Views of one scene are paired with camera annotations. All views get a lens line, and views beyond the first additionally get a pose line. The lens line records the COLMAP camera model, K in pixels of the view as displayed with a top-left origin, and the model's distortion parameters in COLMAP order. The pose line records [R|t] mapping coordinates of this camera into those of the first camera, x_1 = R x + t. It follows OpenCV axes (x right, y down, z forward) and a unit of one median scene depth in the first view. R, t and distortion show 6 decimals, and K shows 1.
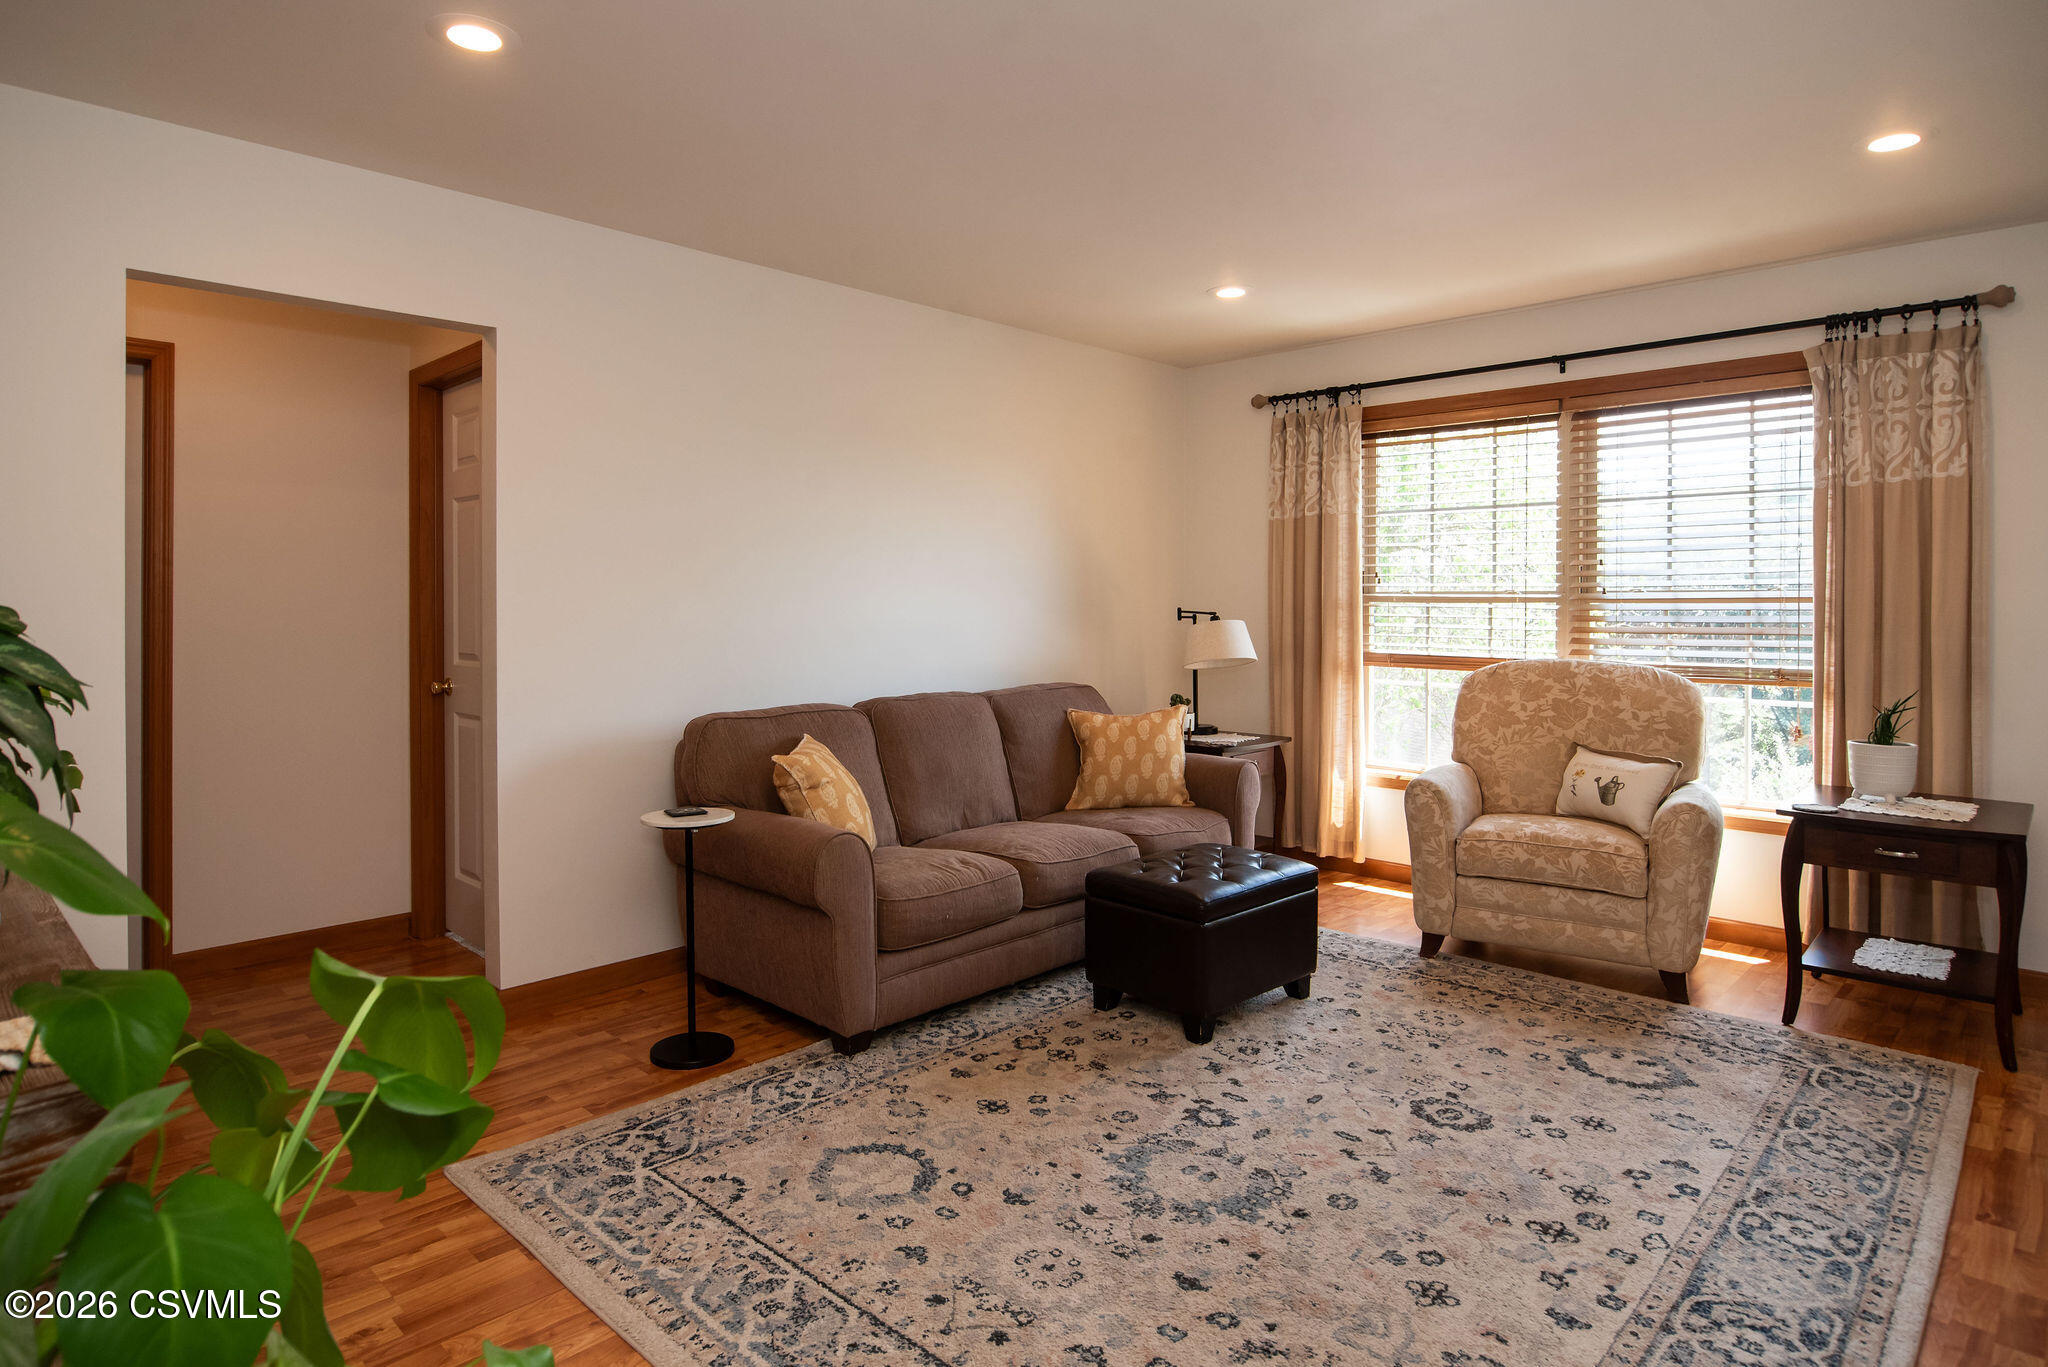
lens RADIAL K [[1134.0, 0, 995.9], [0, 1134.0, 610.0], [0, 0, 1]] dist [-0.000123, -0.005843]
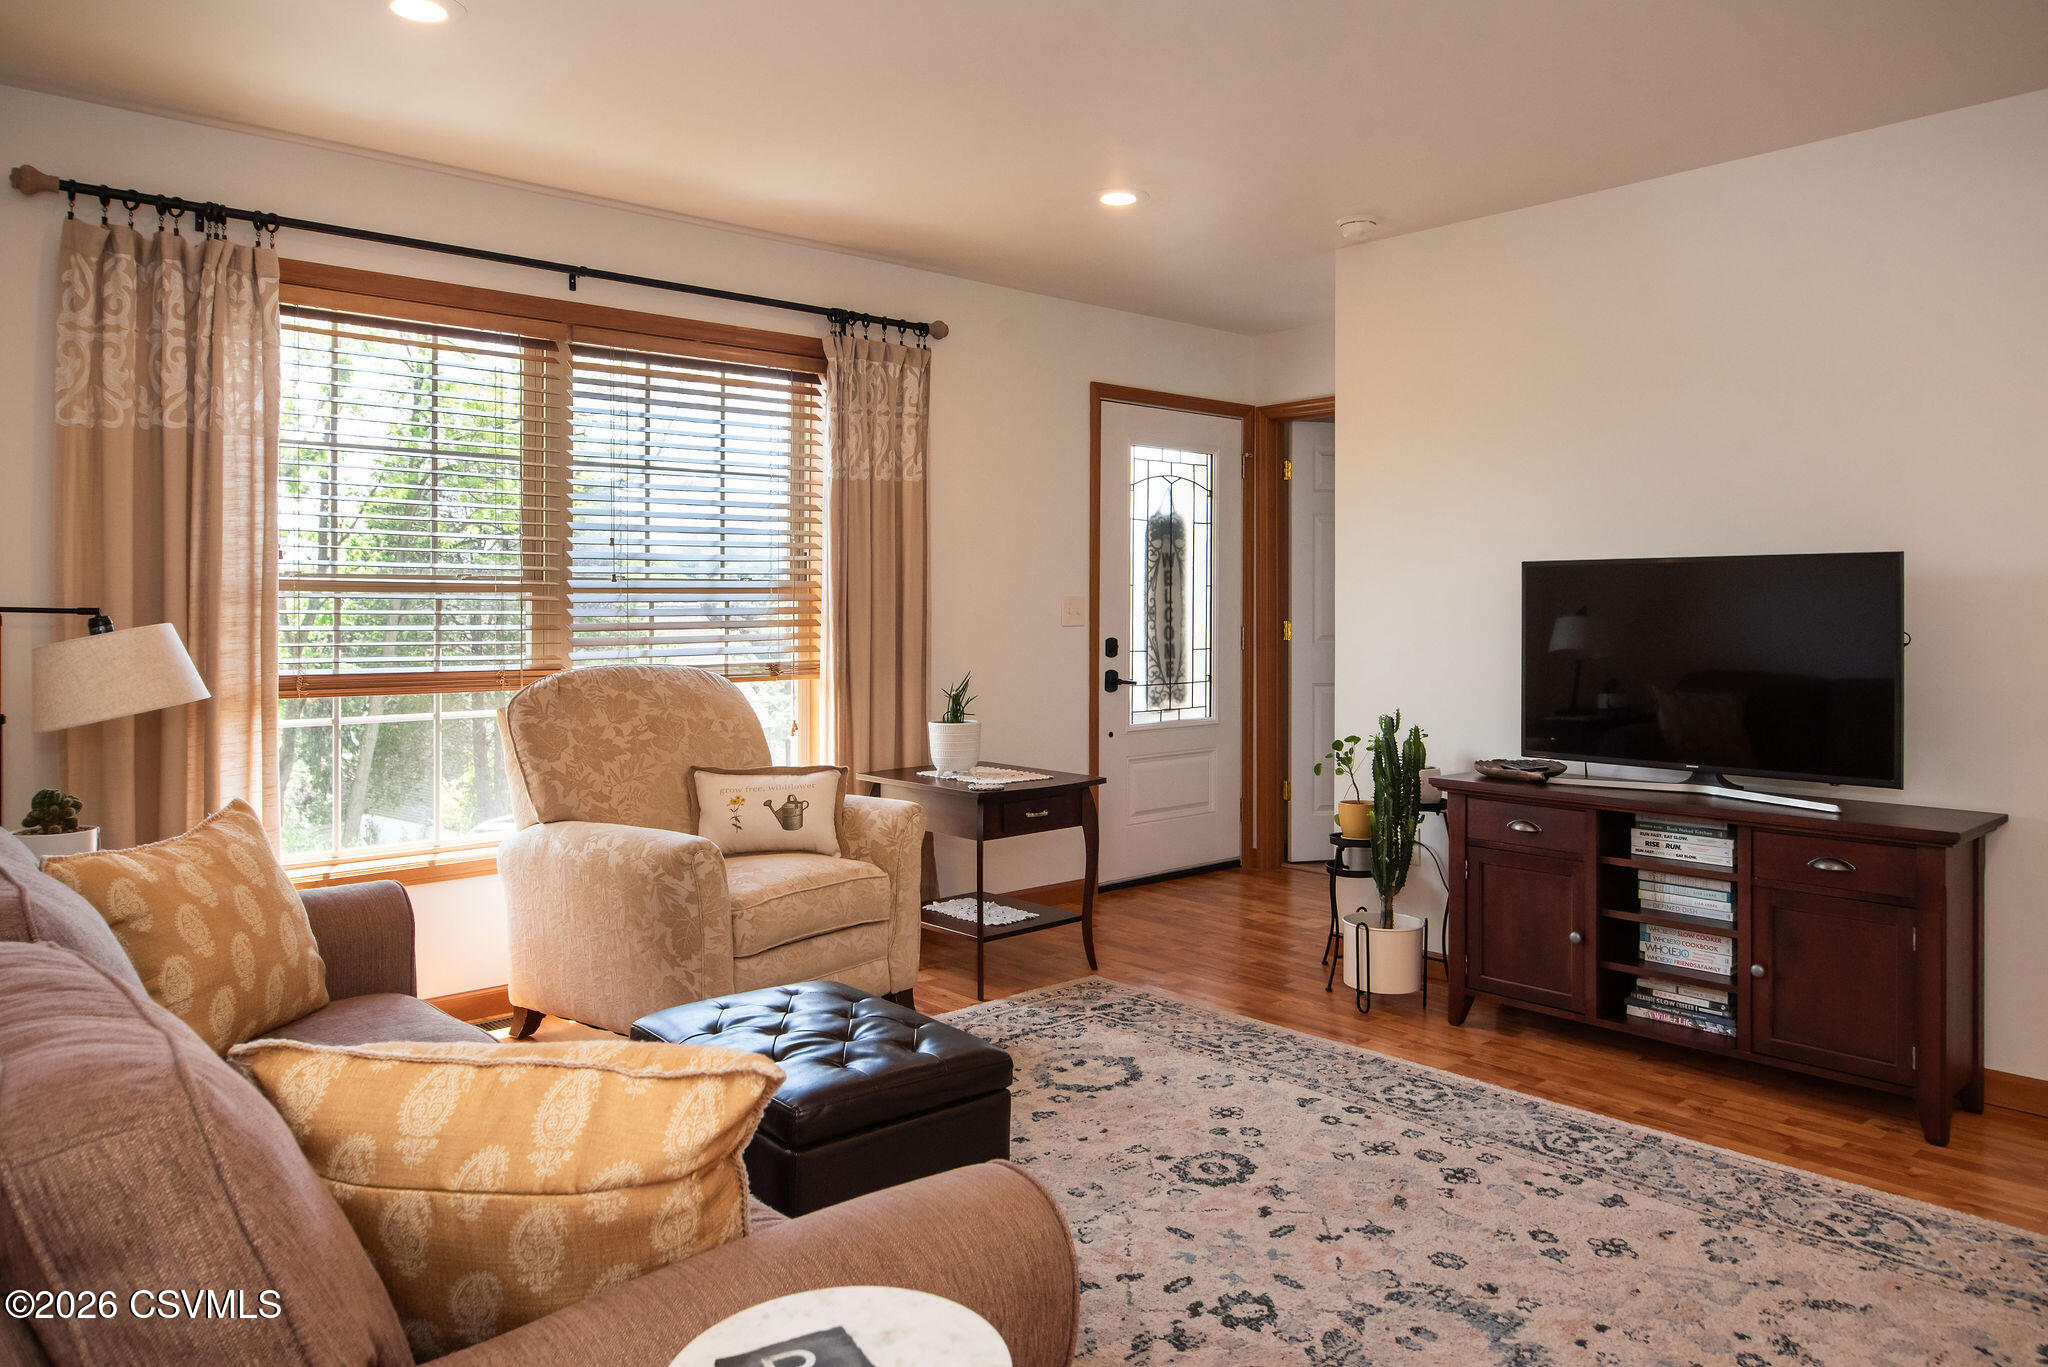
lens RADIAL K [[1367.2, 0, 1034.8], [0, 1367.2, 607.3], [0, 0, 1]] dist [0.004923, -0.007425]
pose [[0.062512, -0.006167, 0.998025, -0.731826], [0.005793, 0.999966, 0.005816, 0.000078], [-0.998027, 0.005418, 0.062546, 1.167777]]
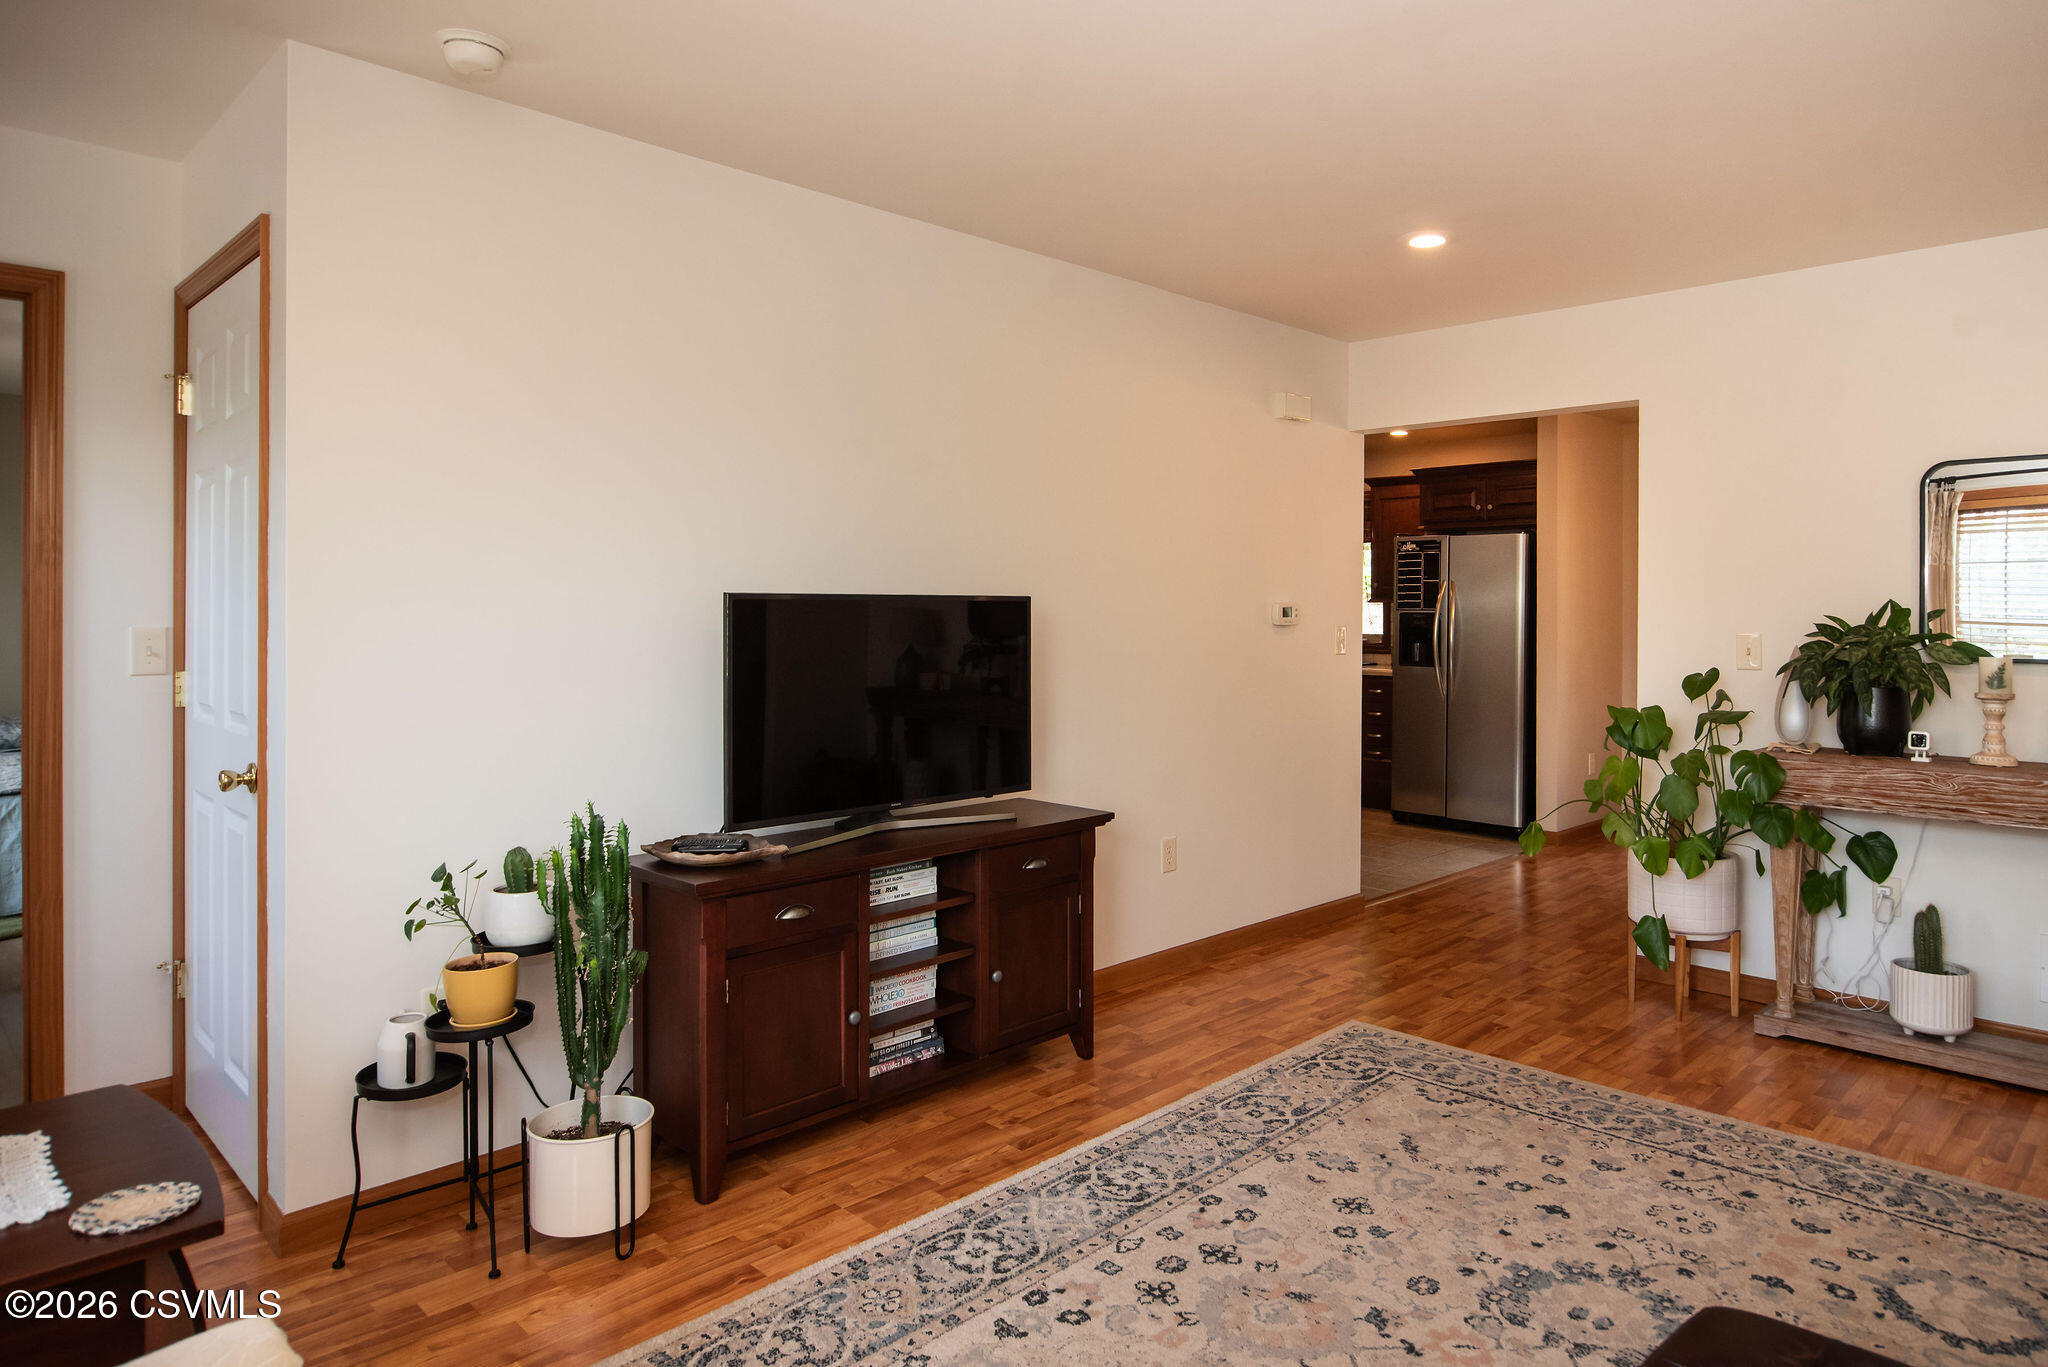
lens RADIAL K [[1257.2, 0, 1077.6], [0, 1257.2, 622.3], [0, 0, 1]] dist [-0.004025, -0.003406]
pose [[-0.999956, -0.006470, -0.006720, 0.558950], [-0.006586, 0.999826, 0.017434, -0.035954], [0.006606, 0.017478, -0.999825, 1.880414]]
